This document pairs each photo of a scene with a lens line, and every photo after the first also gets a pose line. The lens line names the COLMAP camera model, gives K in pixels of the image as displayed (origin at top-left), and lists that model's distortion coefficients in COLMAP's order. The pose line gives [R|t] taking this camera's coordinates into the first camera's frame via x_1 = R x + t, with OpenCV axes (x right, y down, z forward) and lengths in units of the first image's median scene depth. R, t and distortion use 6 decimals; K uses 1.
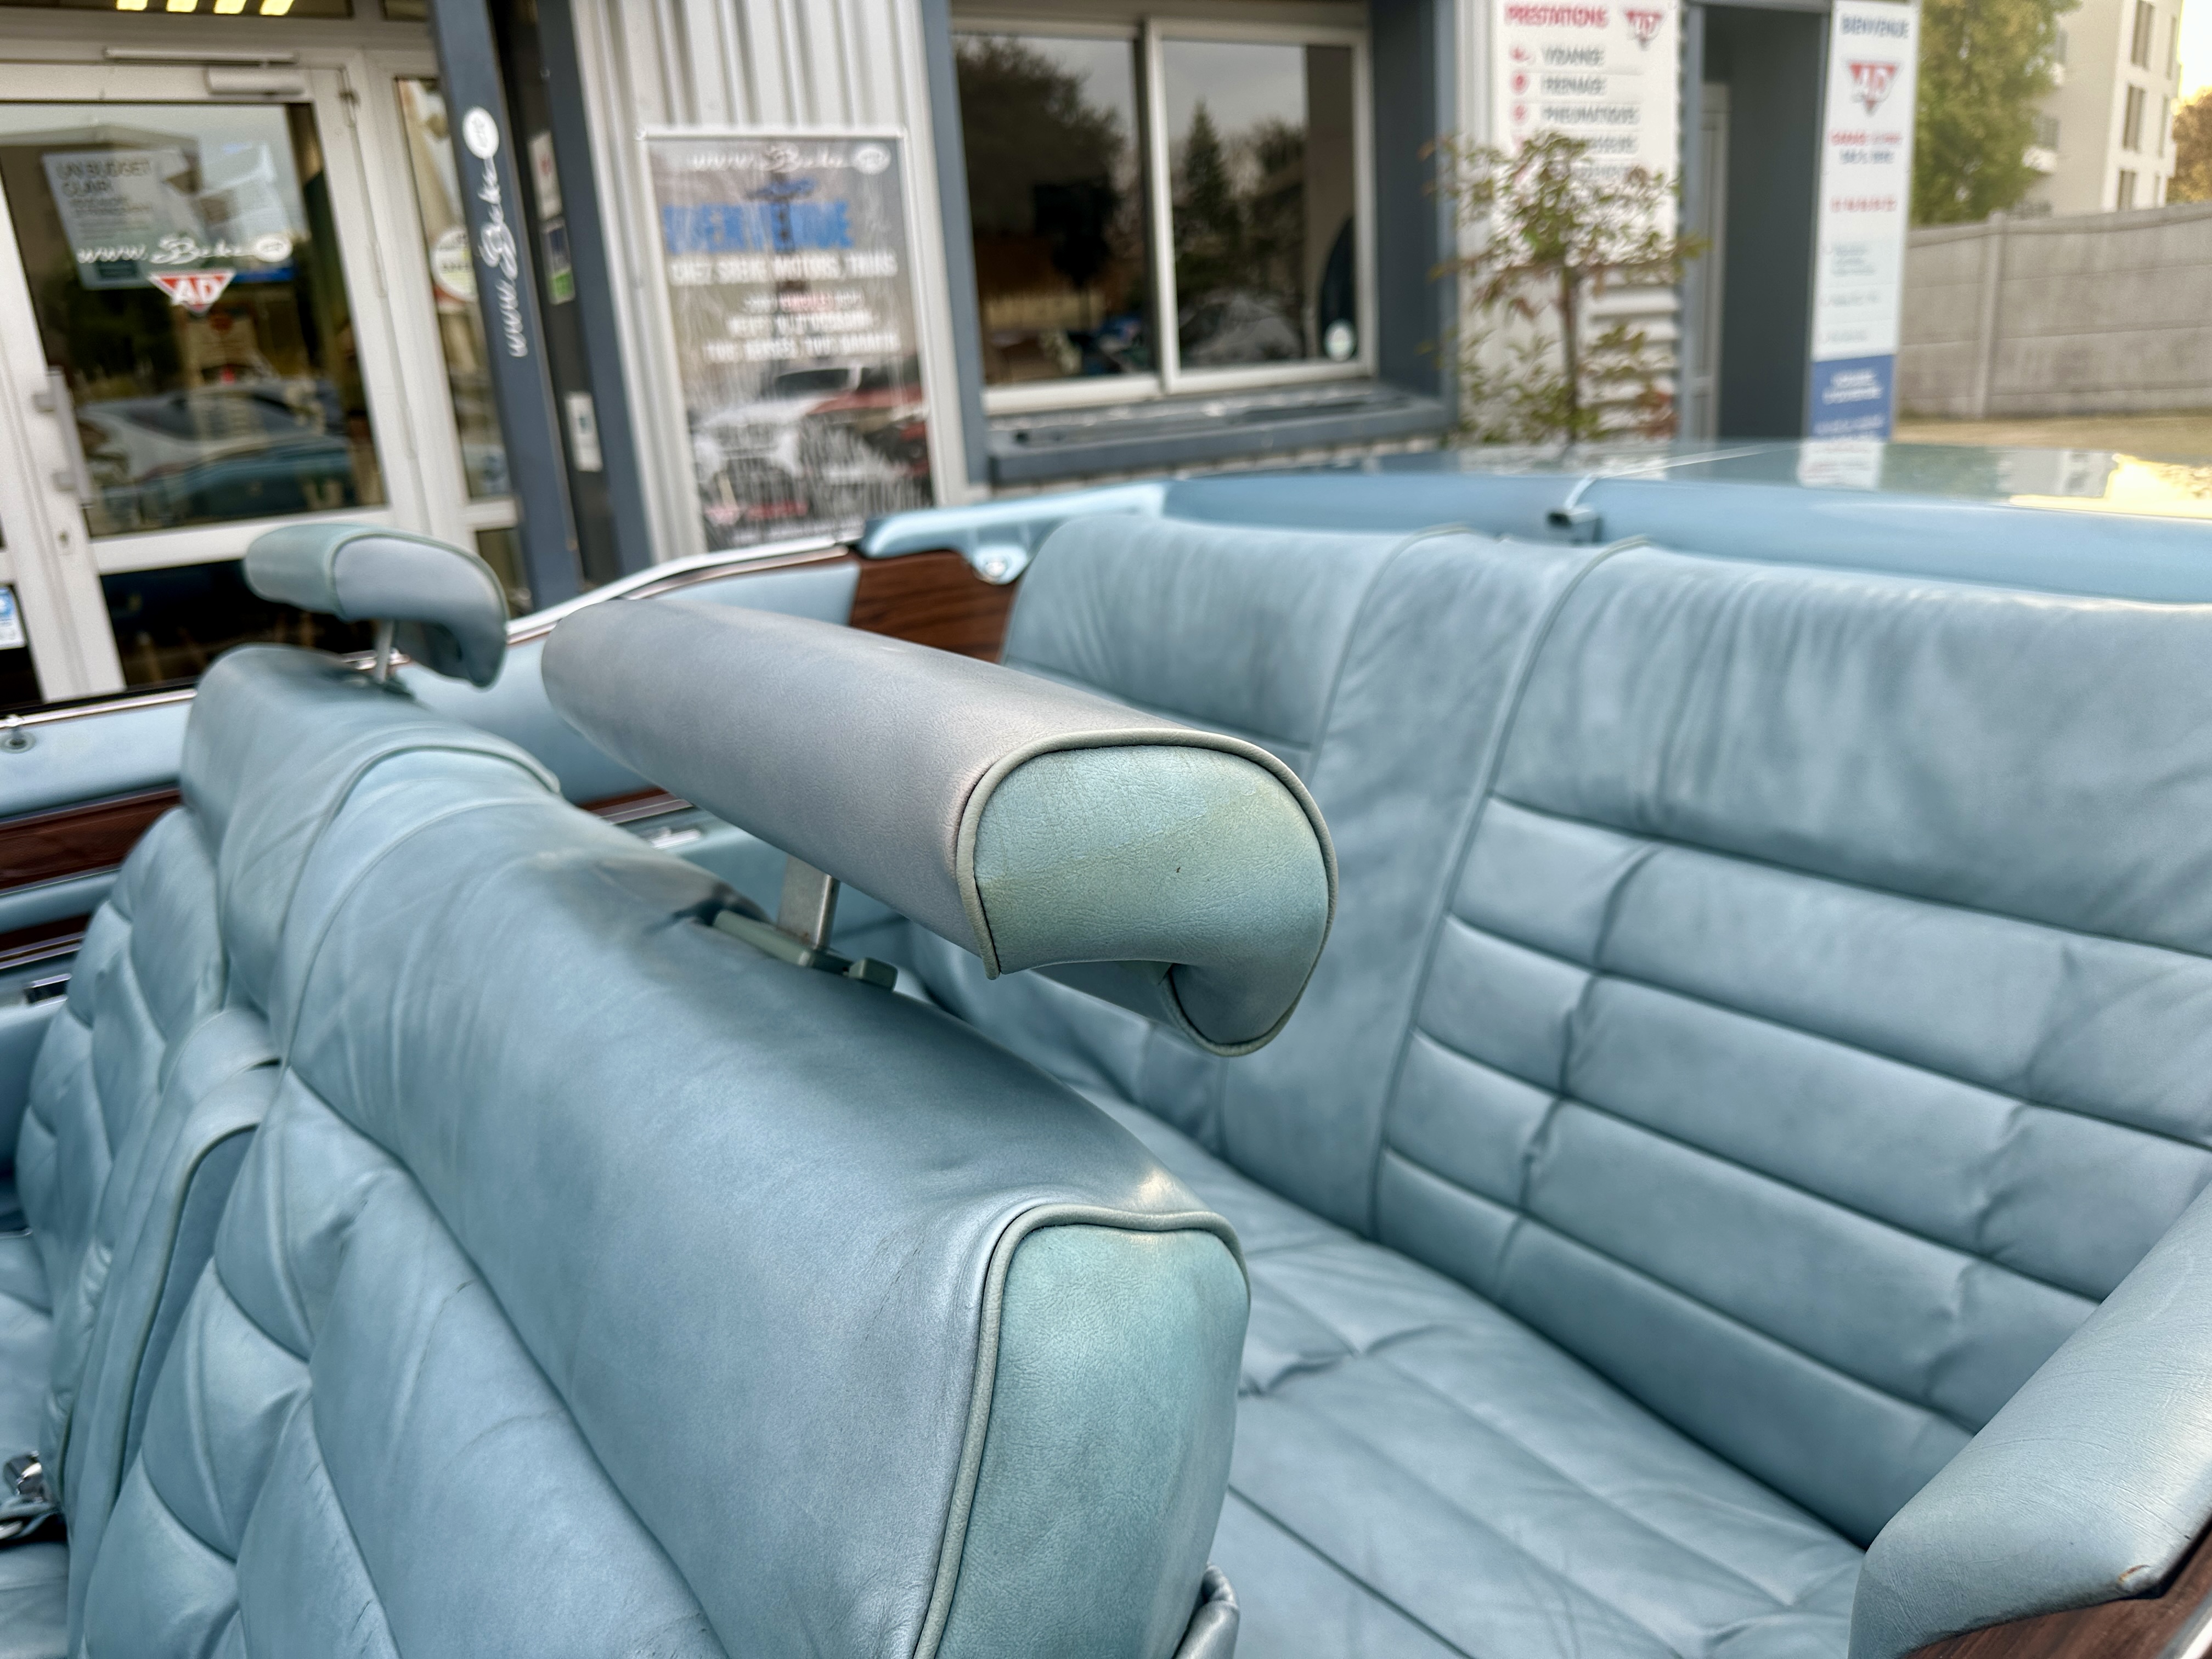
lens RADIAL K [[1539.8, 0, 1106.0], [0, 1539.8, 829.5], [0, 0, 1]] dist [-0.002428, -0.007481]
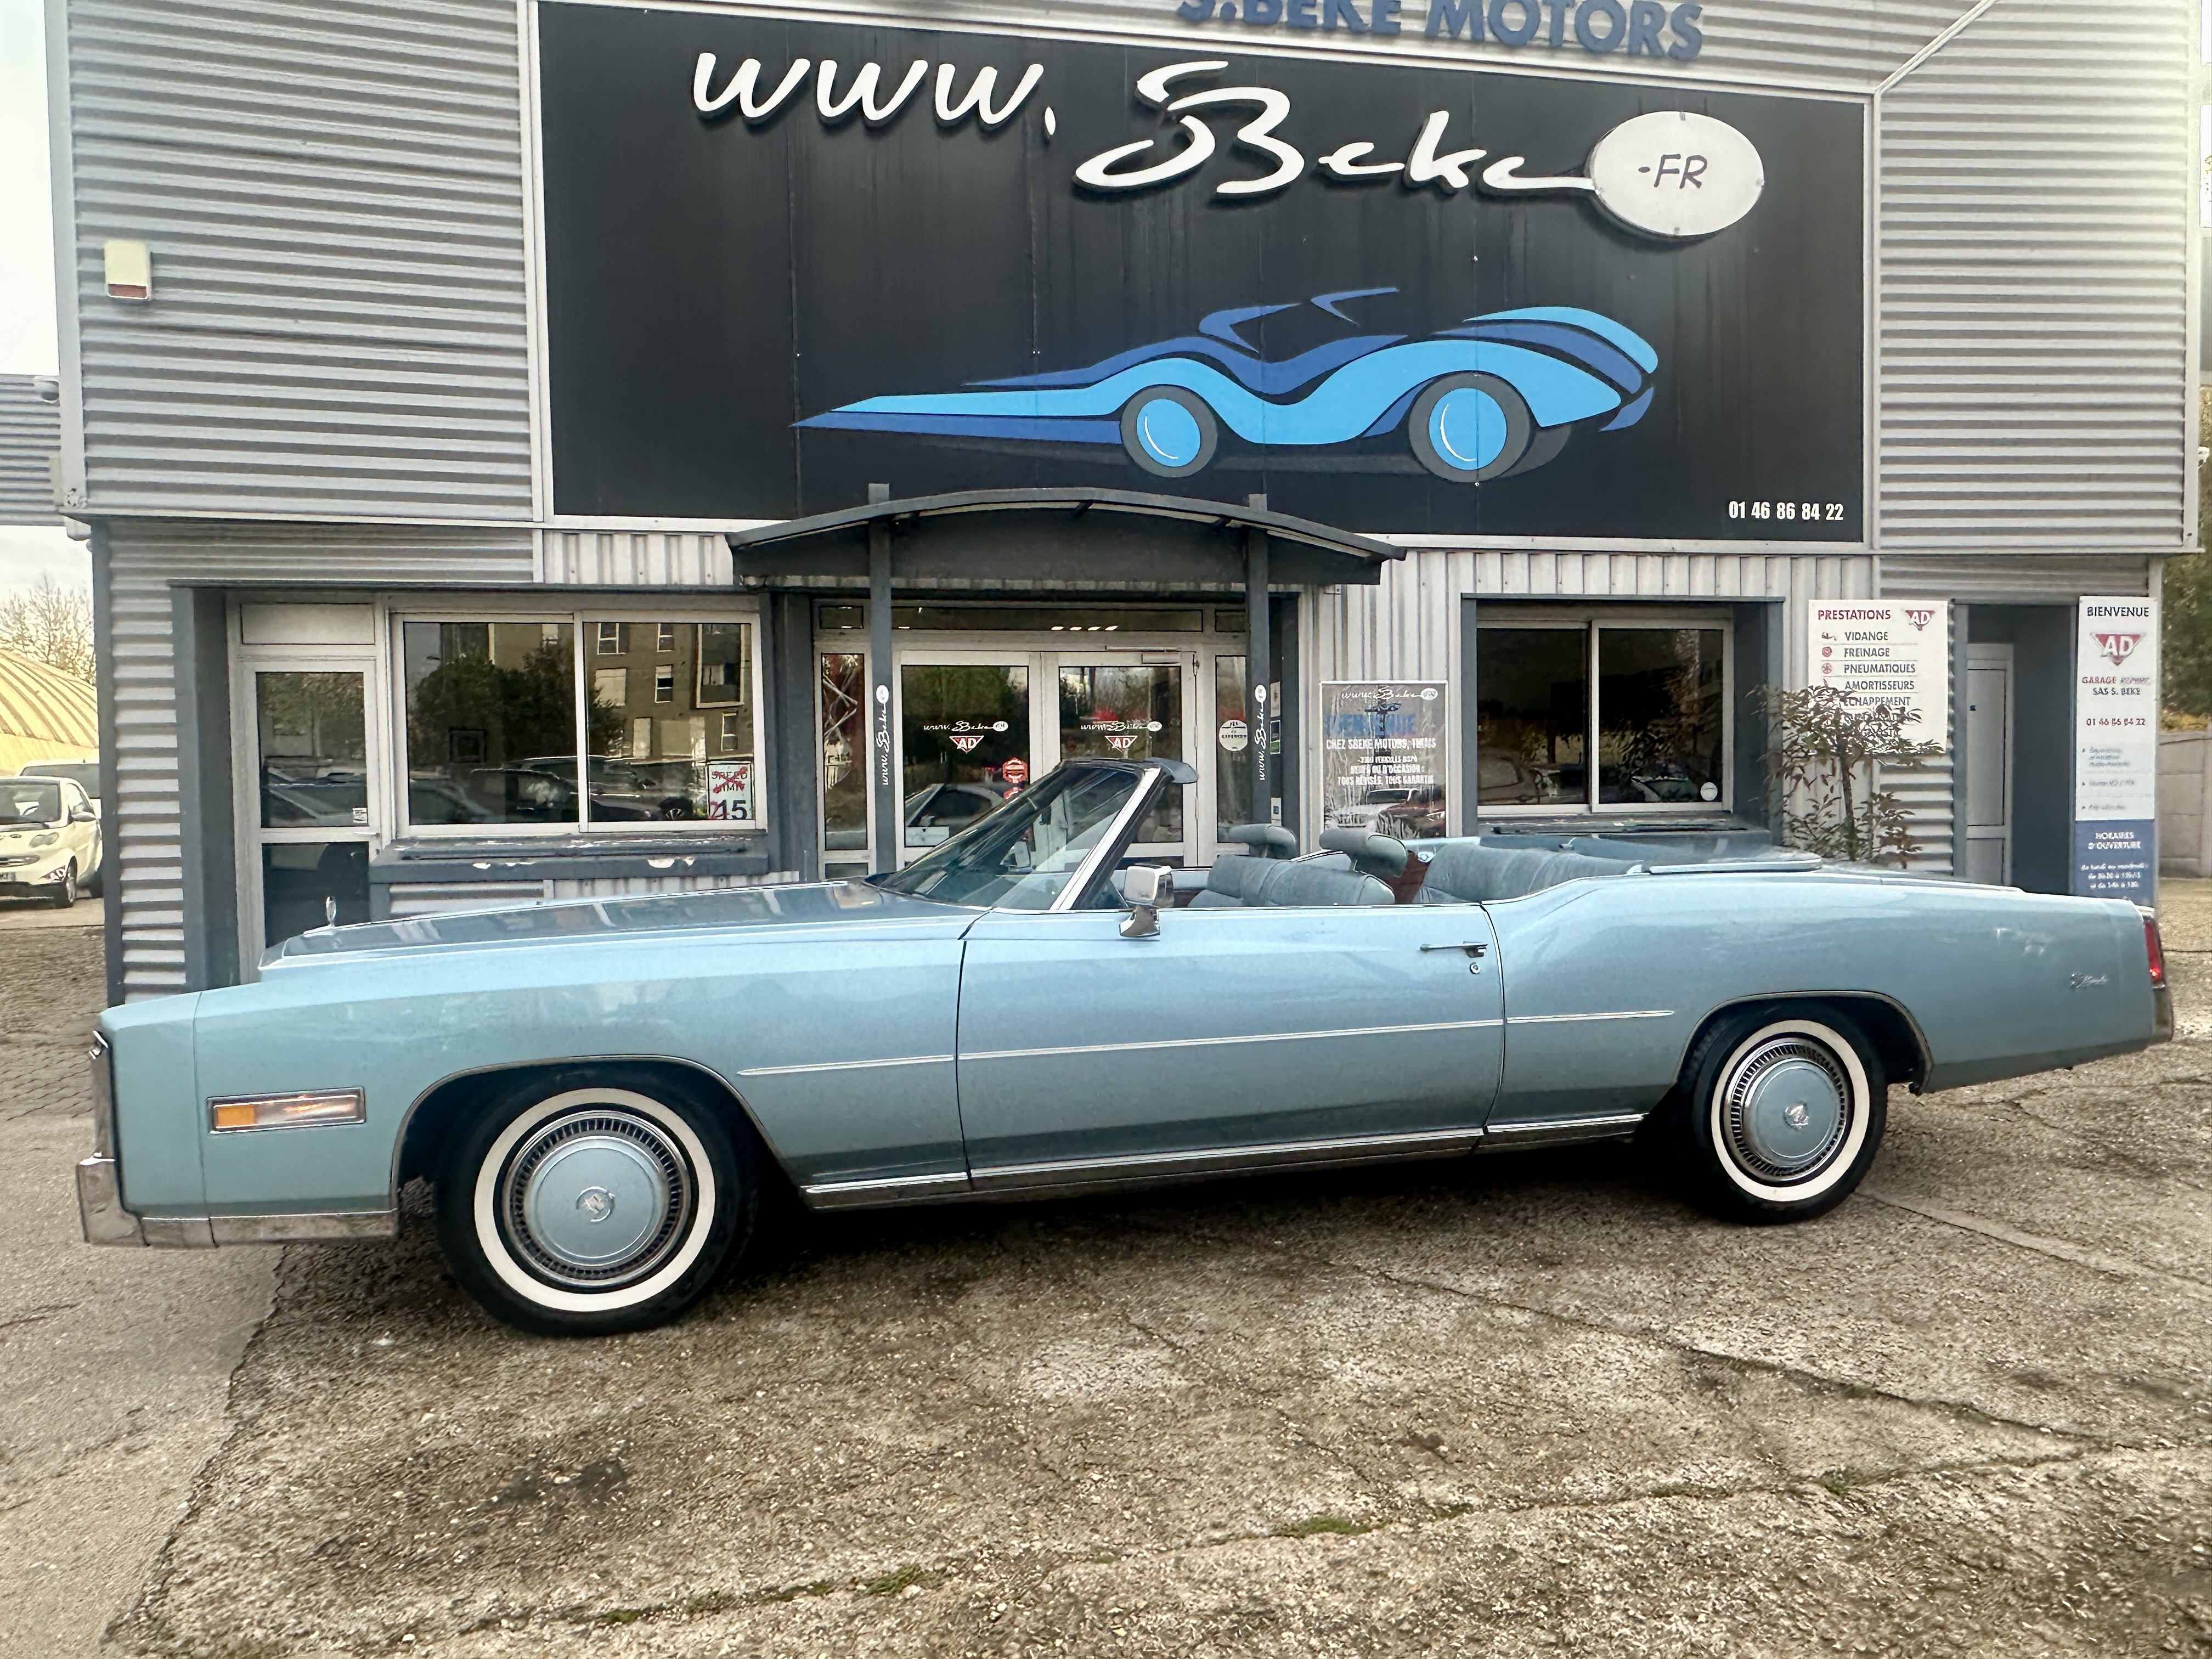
lens RADIAL K [[1428.7, 0, 1106.0], [0, 1428.7, 829.5], [0, 0, 1]] dist [-0.007954, -0.002179]
pose [[0.920327, 0.064287, -0.385830, 0.156906], [-0.161064, 0.961179, -0.224038, 0.184792], [0.356449, 0.268332, 0.894954, -0.643522]]
